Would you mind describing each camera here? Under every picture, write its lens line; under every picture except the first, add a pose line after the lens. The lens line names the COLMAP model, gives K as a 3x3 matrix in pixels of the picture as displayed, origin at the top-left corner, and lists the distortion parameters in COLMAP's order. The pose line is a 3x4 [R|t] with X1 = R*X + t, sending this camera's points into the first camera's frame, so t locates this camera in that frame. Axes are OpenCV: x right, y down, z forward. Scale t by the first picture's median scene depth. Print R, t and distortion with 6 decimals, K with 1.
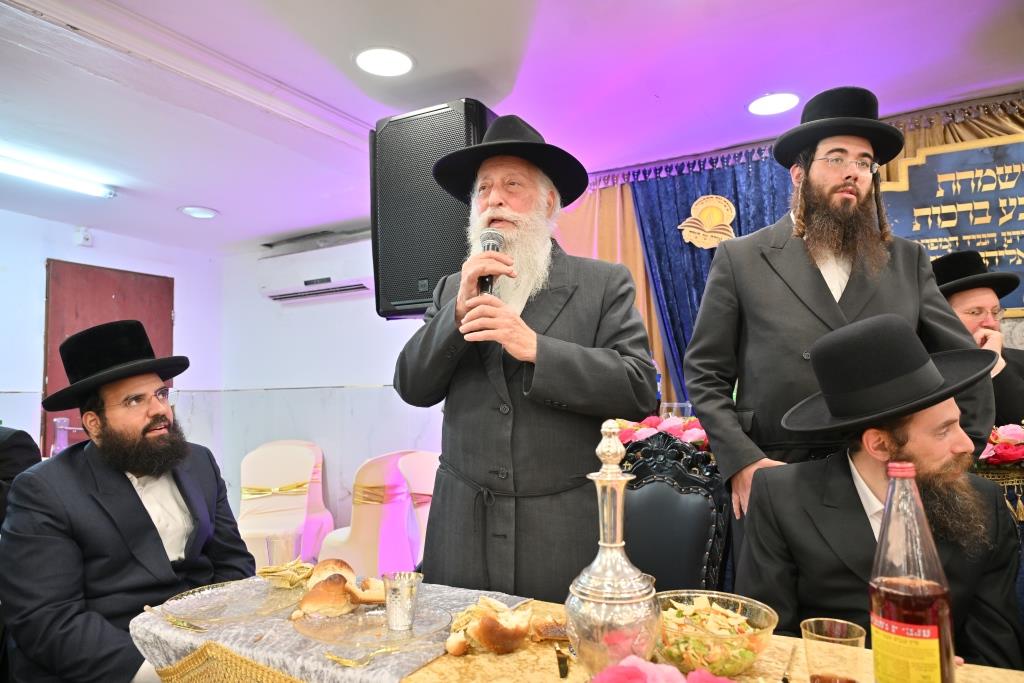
lens RADIAL K [[682.3, 0, 497.0], [0, 682.3, 340.6], [0, 0, 1]] dist [0.011471, -0.023021]
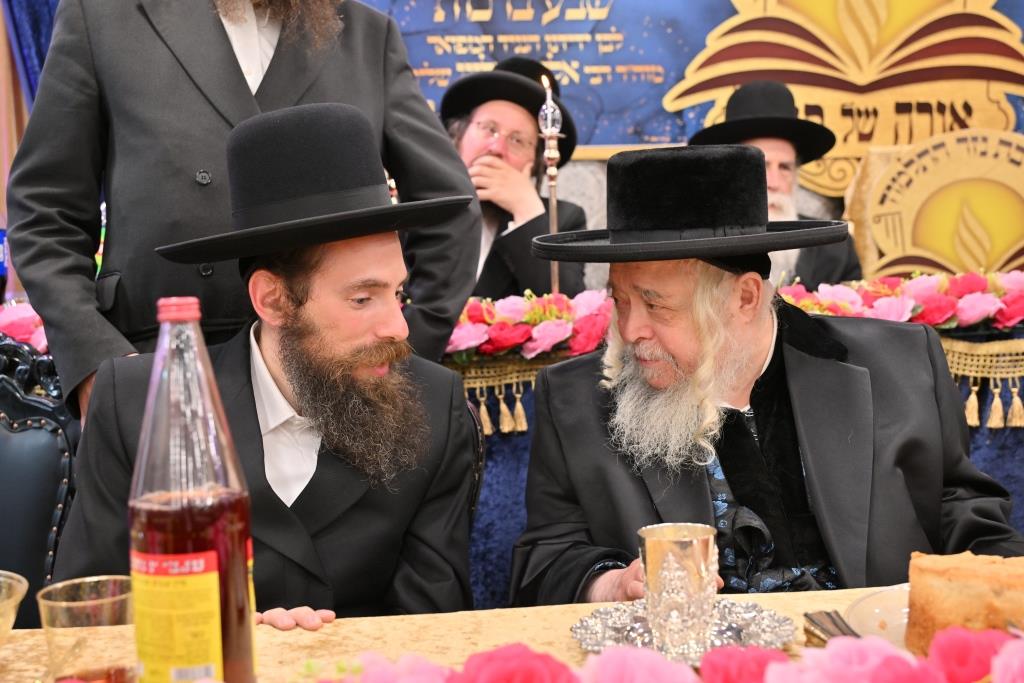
lens RADIAL K [[1163.1, 0, 504.0], [0, 1163.1, 345.3], [0, 0, 1]] dist [-0.022963, 0.000000]
pose [[0.842764, -0.043490, 0.536524, 0.114185], [-0.022168, 0.993081, 0.115320, 0.038572], [-0.537827, -0.109081, 0.835969, -0.001827]]
